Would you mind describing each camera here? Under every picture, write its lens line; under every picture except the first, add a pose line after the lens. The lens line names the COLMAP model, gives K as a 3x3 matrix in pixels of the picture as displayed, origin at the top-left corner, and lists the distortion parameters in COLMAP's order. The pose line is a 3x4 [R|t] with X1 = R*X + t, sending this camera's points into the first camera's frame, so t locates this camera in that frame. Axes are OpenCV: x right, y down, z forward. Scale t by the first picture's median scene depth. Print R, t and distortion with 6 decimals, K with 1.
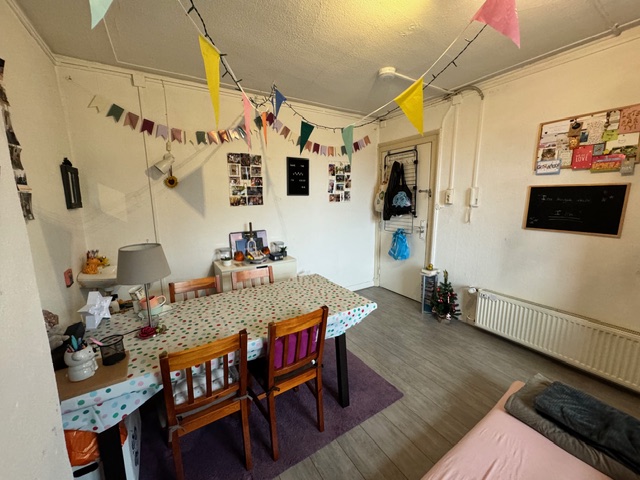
lens RADIAL K [[254.2, 0, 318.1], [0, 254.2, 239.1], [0, 0, 1]] dist [0.003818, -0.000748]
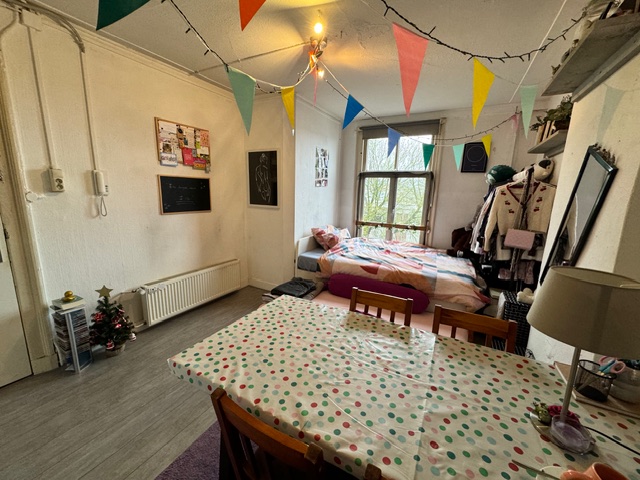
lens RADIAL K [[254.2, 0, 321.8], [0, 254.2, 238.4], [0, 0, 1]] dist [0.003818, -0.000748]
pose [[-0.498398, -0.163517, 0.851388, -0.470216], [0.124507, 0.958371, 0.256949, -0.136394], [-0.857961, 0.234067, -0.457291, 0.937893]]
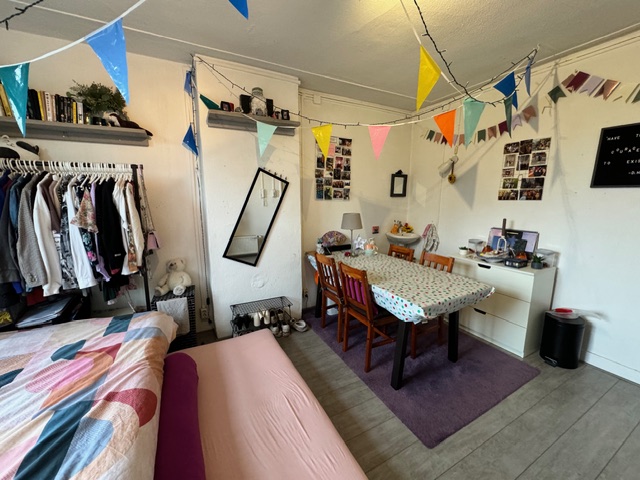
lens RADIAL K [[254.2, 0, 319.7], [0, 254.2, 239.6], [0, 0, 1]] dist [0.003818, -0.000748]
pose [[-0.069715, 0.183343, -0.980574, 0.795855], [-0.167327, 0.966890, 0.192681, -0.068836], [0.983434, 0.177509, -0.036729, 0.474095]]
